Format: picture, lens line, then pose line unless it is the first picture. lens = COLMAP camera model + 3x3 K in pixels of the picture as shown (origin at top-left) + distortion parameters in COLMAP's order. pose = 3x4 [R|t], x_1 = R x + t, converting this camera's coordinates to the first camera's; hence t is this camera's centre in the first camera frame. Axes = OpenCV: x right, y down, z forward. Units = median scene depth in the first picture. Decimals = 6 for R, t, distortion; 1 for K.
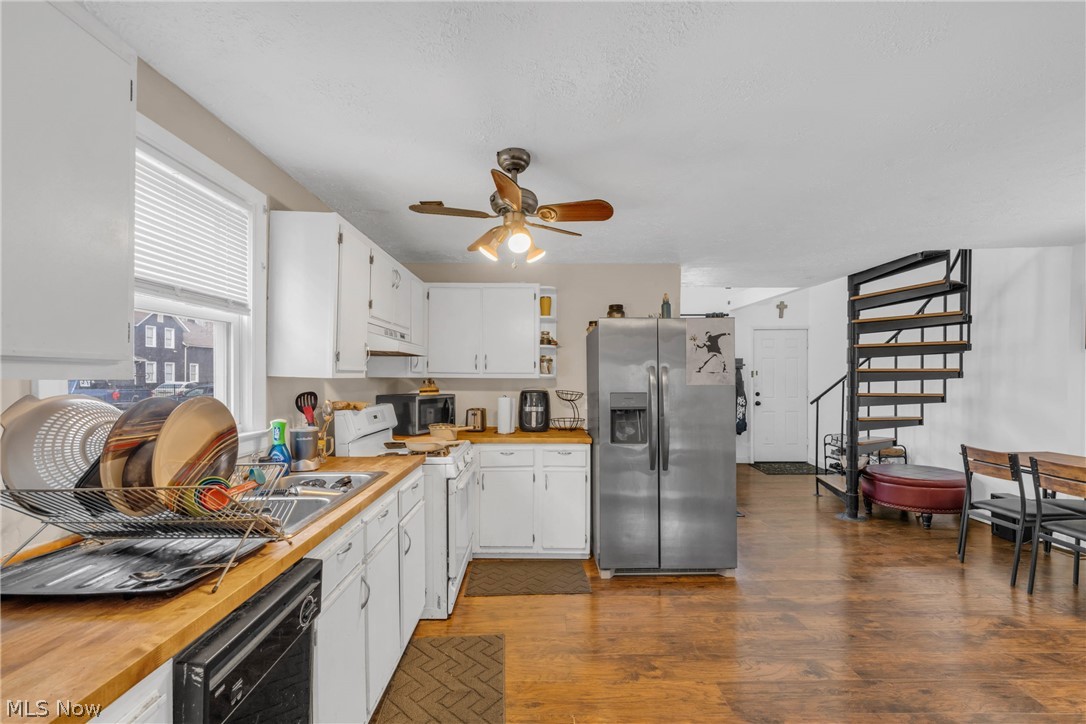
lens RADIAL K [[448.7, 0, 536.1], [0, 448.7, 385.6], [0, 0, 1]] dist [0.000028, 0.000214]
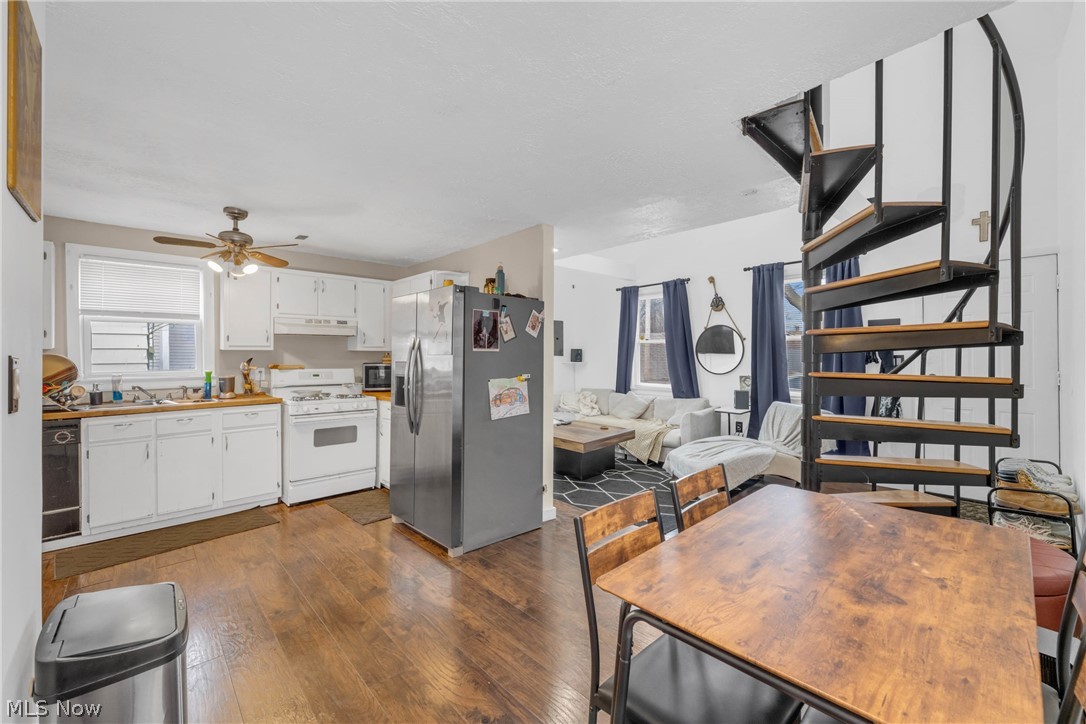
lens RADIAL K [[448.7, 0, 541.1], [0, 448.7, 359.5], [0, 0, 1]] dist [0.000028, 0.000214]
pose [[0.671915, 0.006687, -0.740598, 1.225570], [-0.011921, 0.999927, -0.001787, 0.006654], [0.740532, 0.010030, 0.671946, 0.483130]]
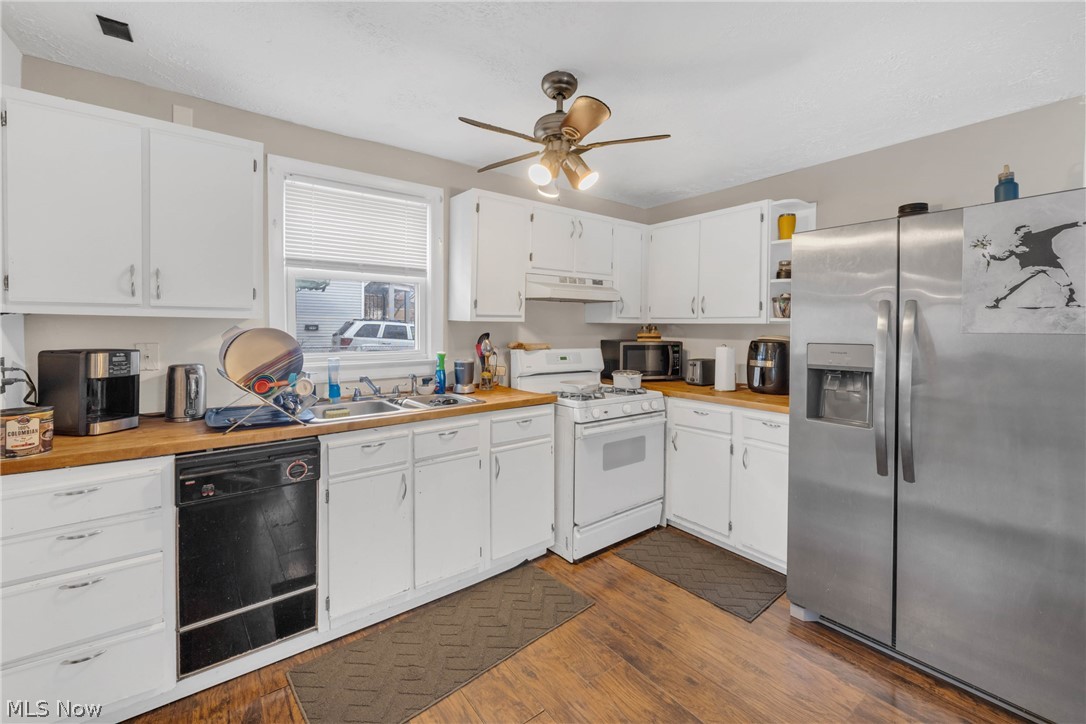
lens RADIAL K [[448.7, 0, 543.2], [0, 448.7, 333.3], [0, 0, 1]] dist [0.000028, 0.000214]
pose [[0.605664, 0.012258, -0.795626, 0.441655], [-0.018350, 0.999831, 0.001435, 0.007290], [0.795509, 0.013730, 0.605786, 0.272356]]
